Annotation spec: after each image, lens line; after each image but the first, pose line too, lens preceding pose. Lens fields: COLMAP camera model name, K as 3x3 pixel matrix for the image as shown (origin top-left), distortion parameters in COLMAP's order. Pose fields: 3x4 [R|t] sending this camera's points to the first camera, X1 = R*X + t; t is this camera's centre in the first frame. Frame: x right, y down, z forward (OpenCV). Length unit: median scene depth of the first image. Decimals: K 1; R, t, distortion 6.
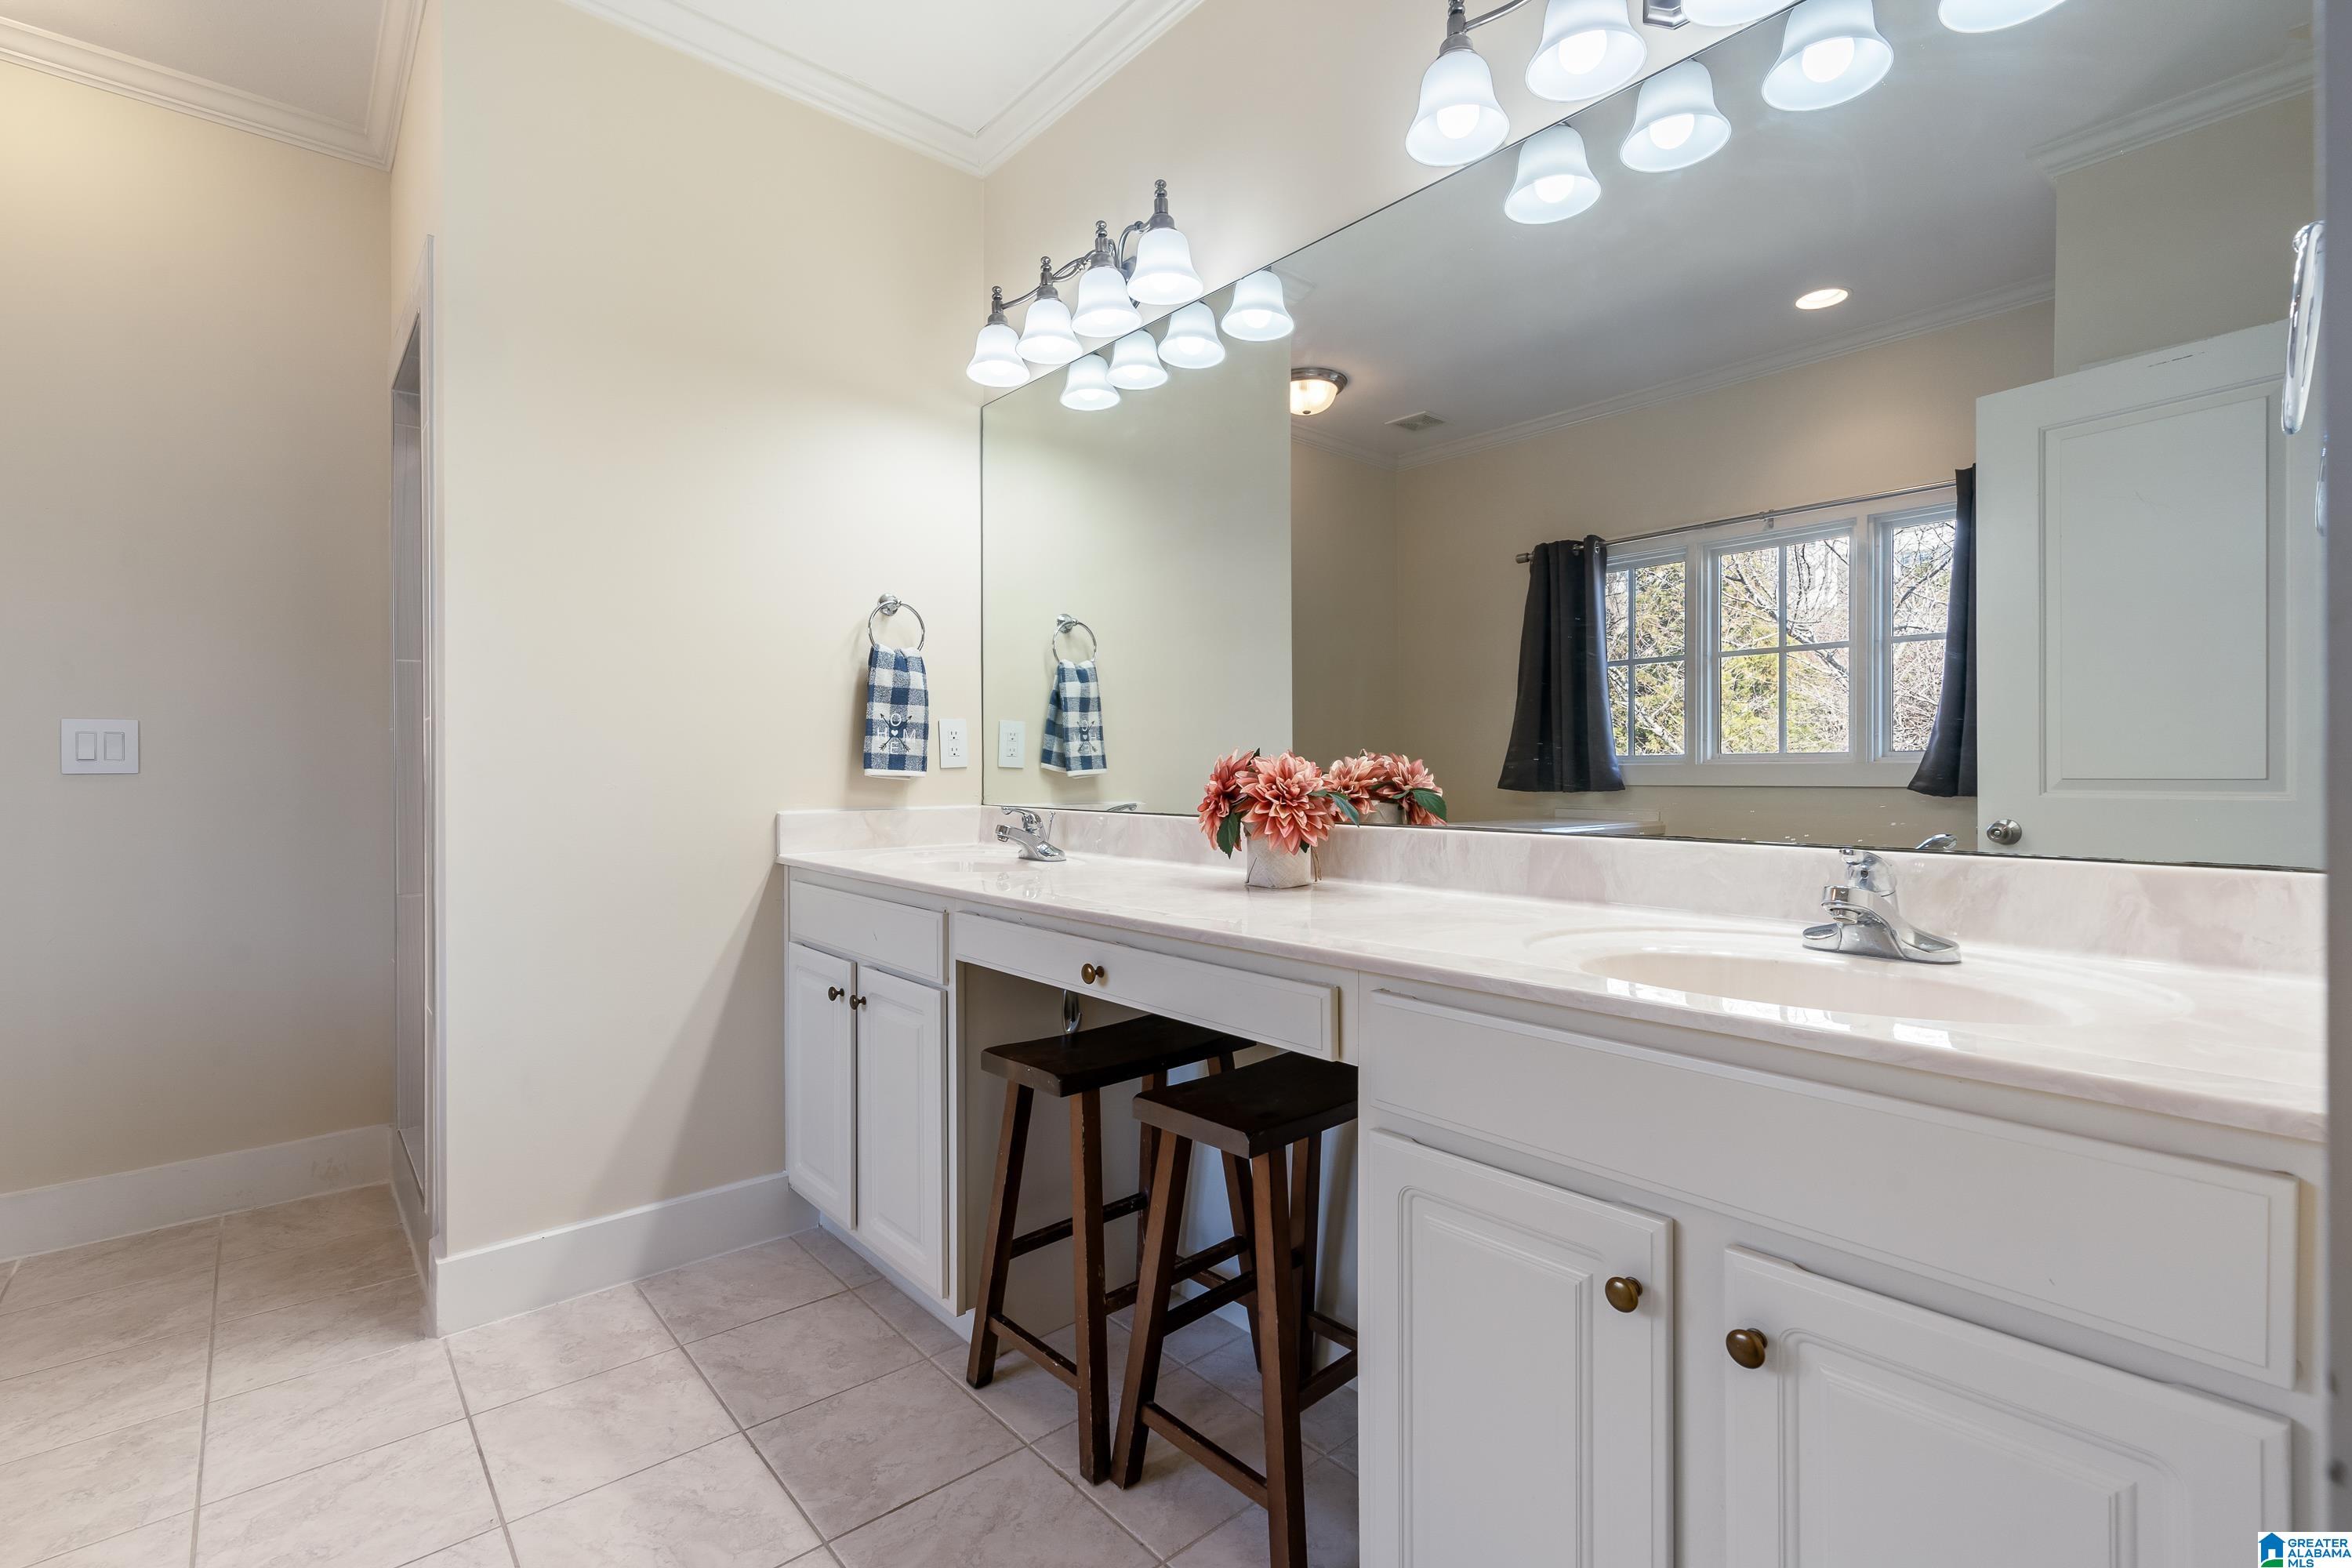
lens RADIAL K [[1065.1, 0, 1167.9], [0, 1065.1, 770.5], [0, 0, 1]] dist [-0.001744, 0.001433]
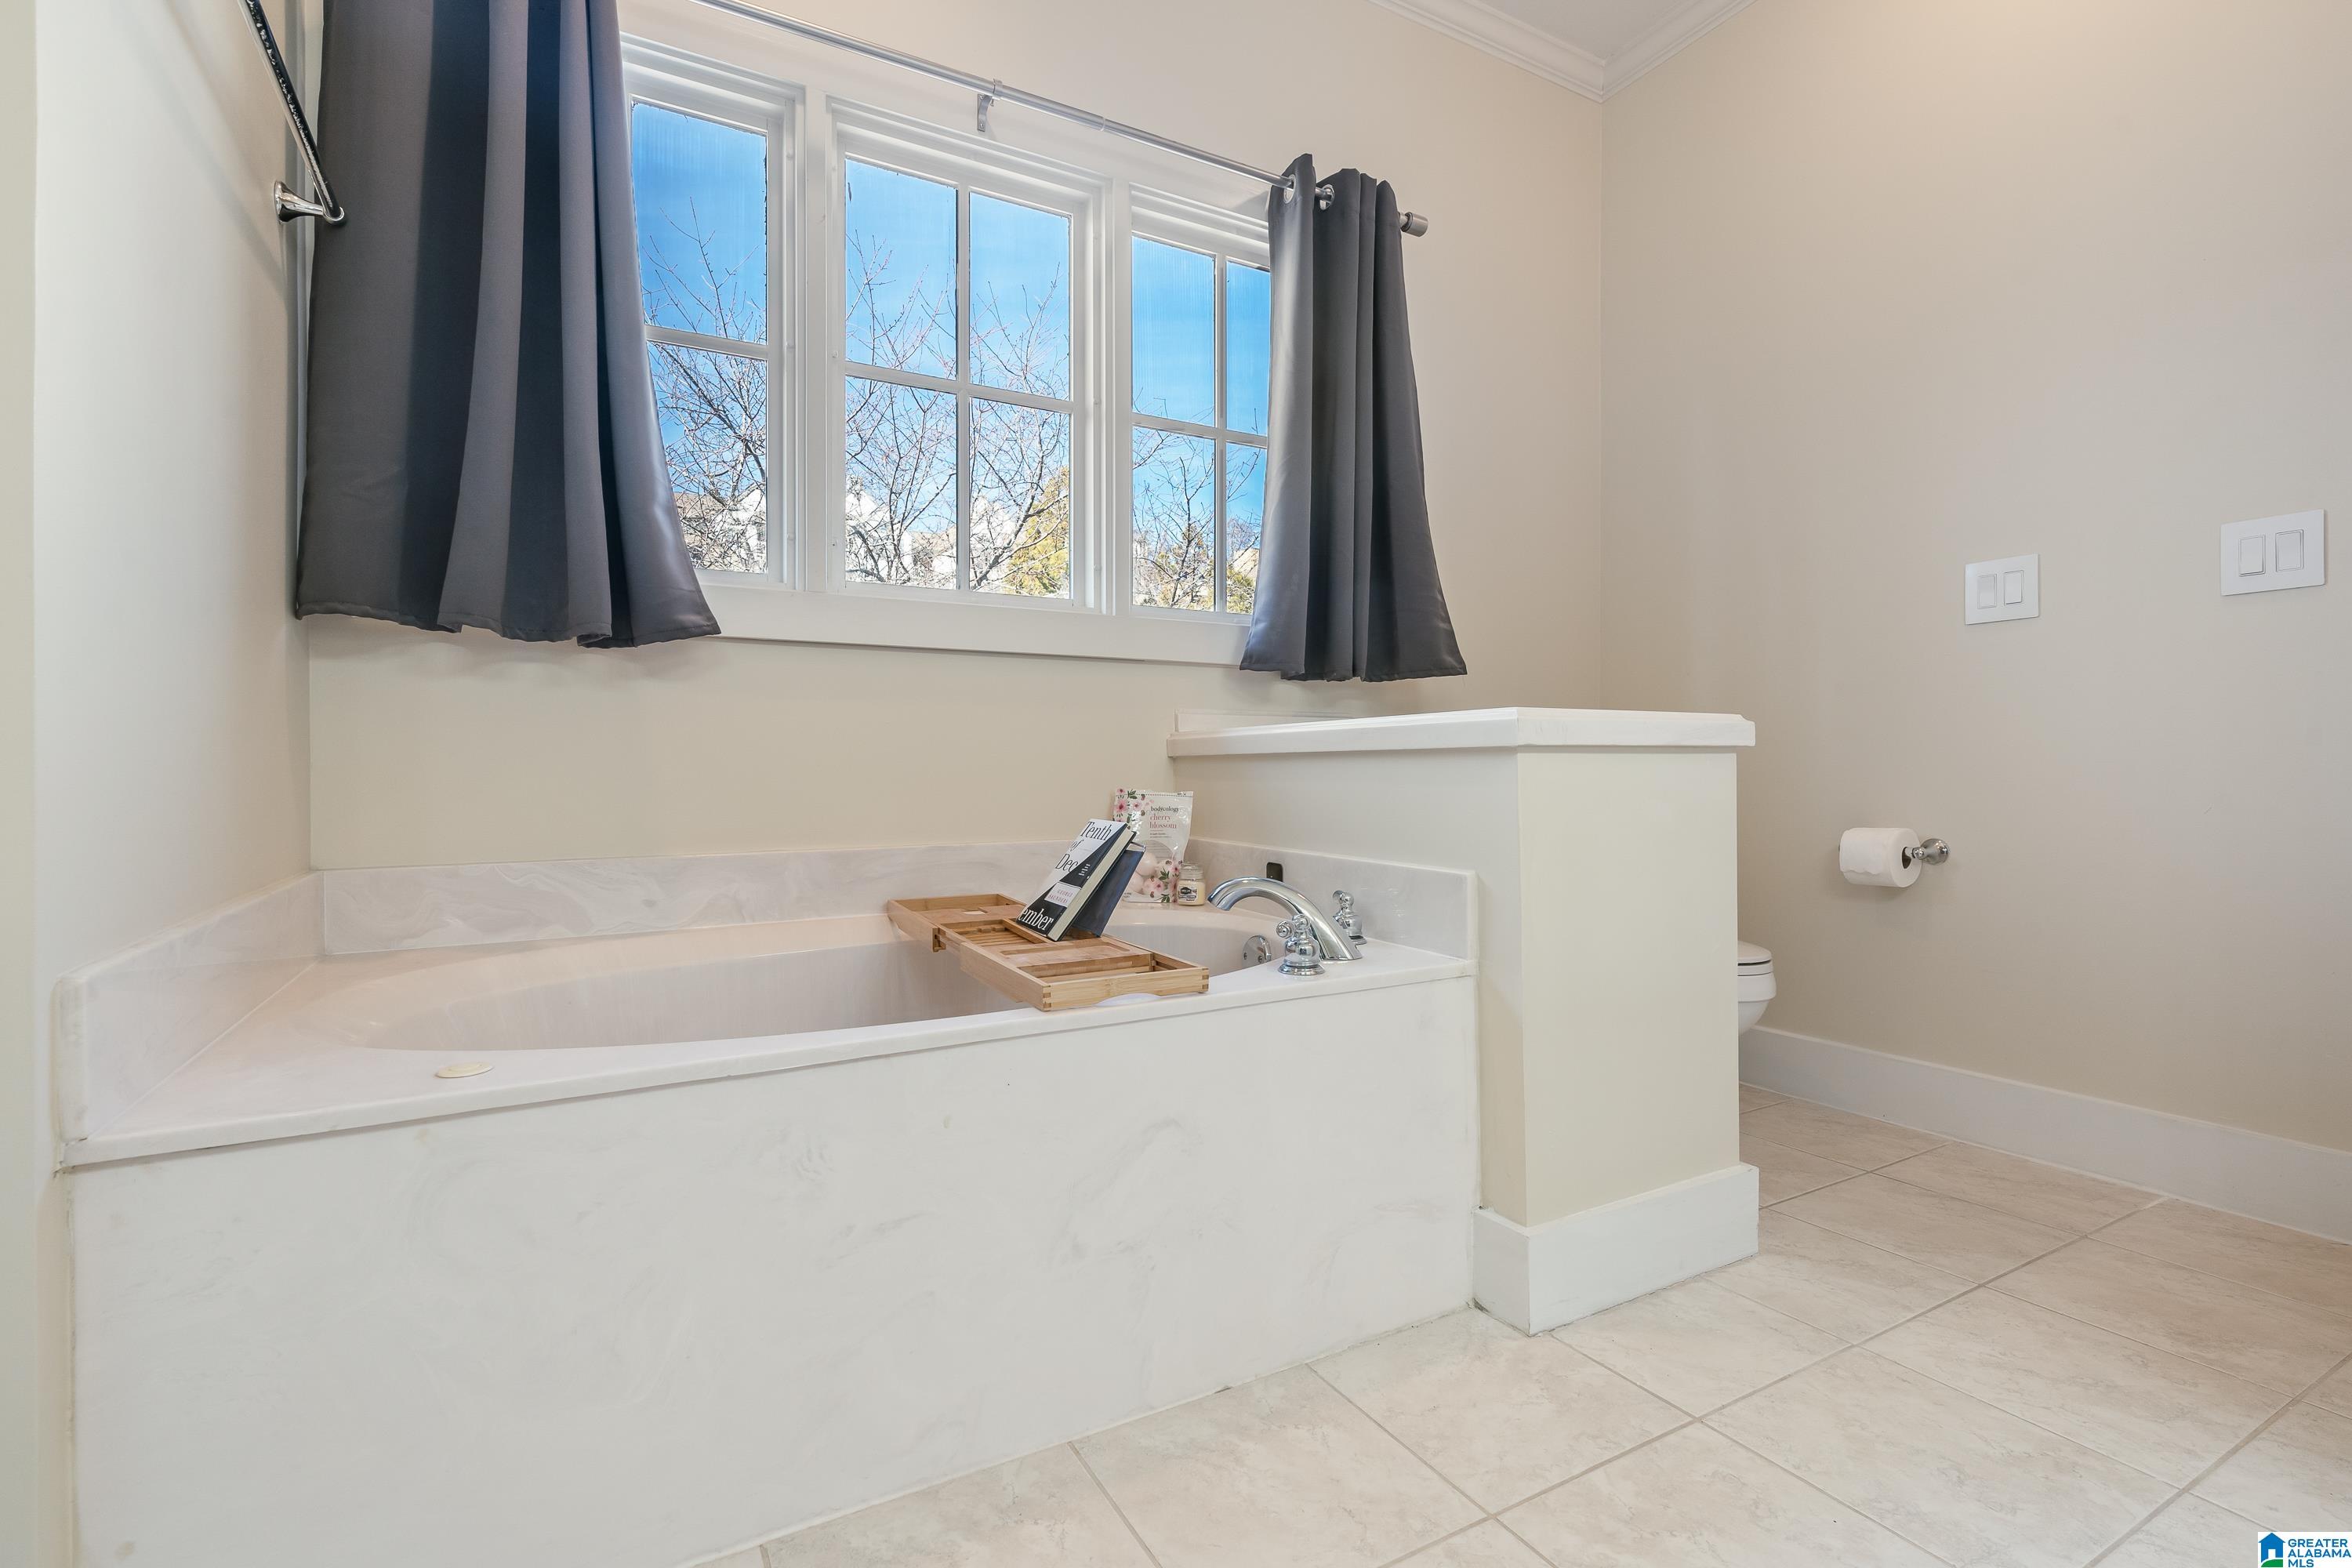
lens RADIAL K [[1065.1, 0, 1171.9], [0, 1065.1, 766.9], [0, 0, 1]] dist [-0.001744, 0.001433]
pose [[-0.196894, 0.002053, -0.980423, -0.152363], [-0.001005, 0.999997, 0.002296, 0.148346], [0.980424, 0.001437, -0.196891, 0.474563]]
